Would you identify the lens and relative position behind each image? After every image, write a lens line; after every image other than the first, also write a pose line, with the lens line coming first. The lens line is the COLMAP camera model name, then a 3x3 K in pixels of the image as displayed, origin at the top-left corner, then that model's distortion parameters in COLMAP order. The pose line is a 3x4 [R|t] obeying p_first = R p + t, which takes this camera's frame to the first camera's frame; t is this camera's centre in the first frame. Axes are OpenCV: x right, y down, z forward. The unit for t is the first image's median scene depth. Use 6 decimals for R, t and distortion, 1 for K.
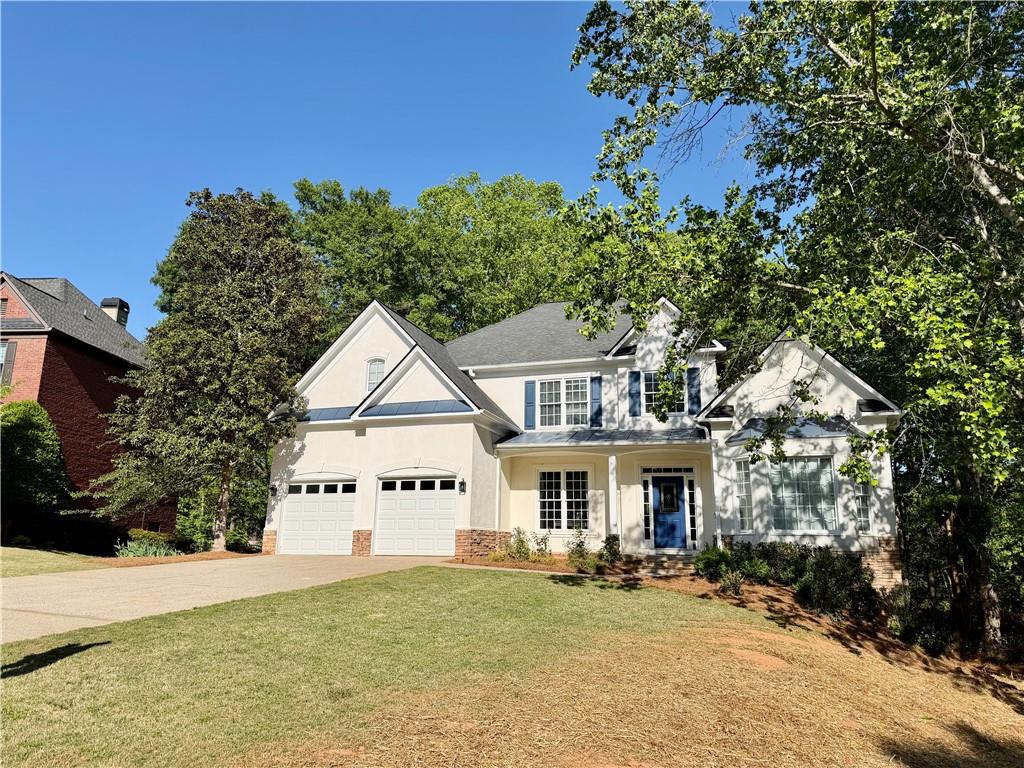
lens RADIAL K [[716.4, 0, 512.0], [0, 716.4, 384.0], [0, 0, 1]] dist [0.095584, -0.219378]
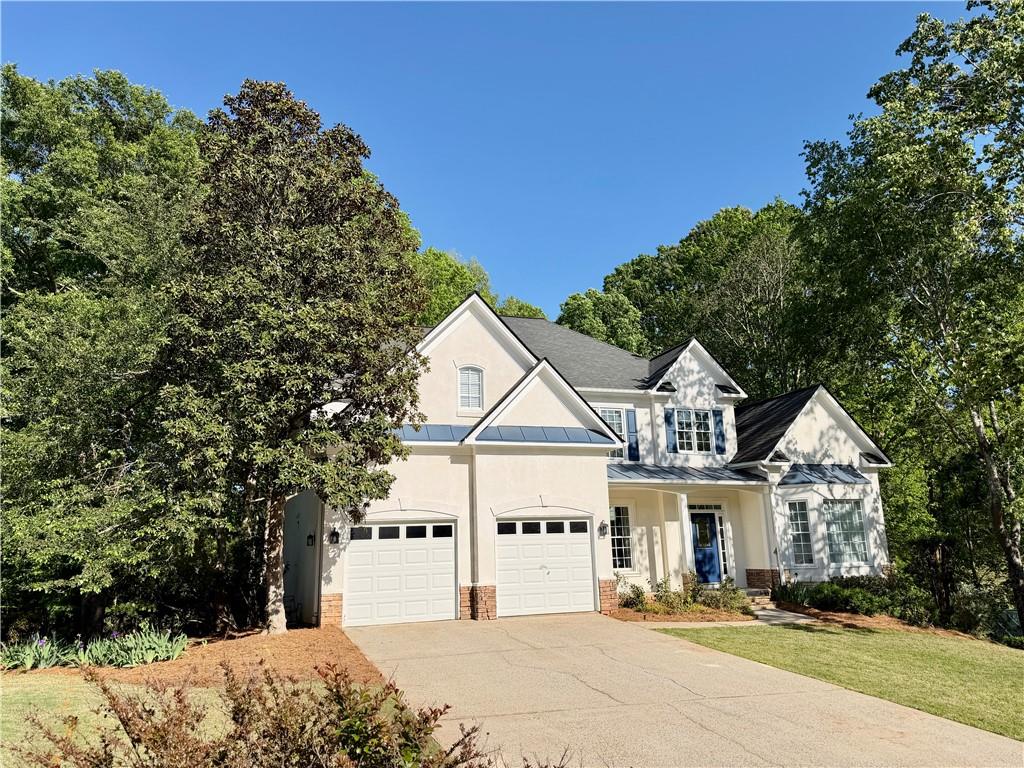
lens RADIAL K [[716.4, 0, 512.0], [0, 716.4, 384.0], [0, 0, 1]] dist [0.095584, -0.219378]
pose [[0.780782, 0.101095, 0.616570, -0.657442], [-0.097616, 0.994442, -0.039439, 0.010953], [-0.617130, -0.029394, 0.786312, 0.351308]]
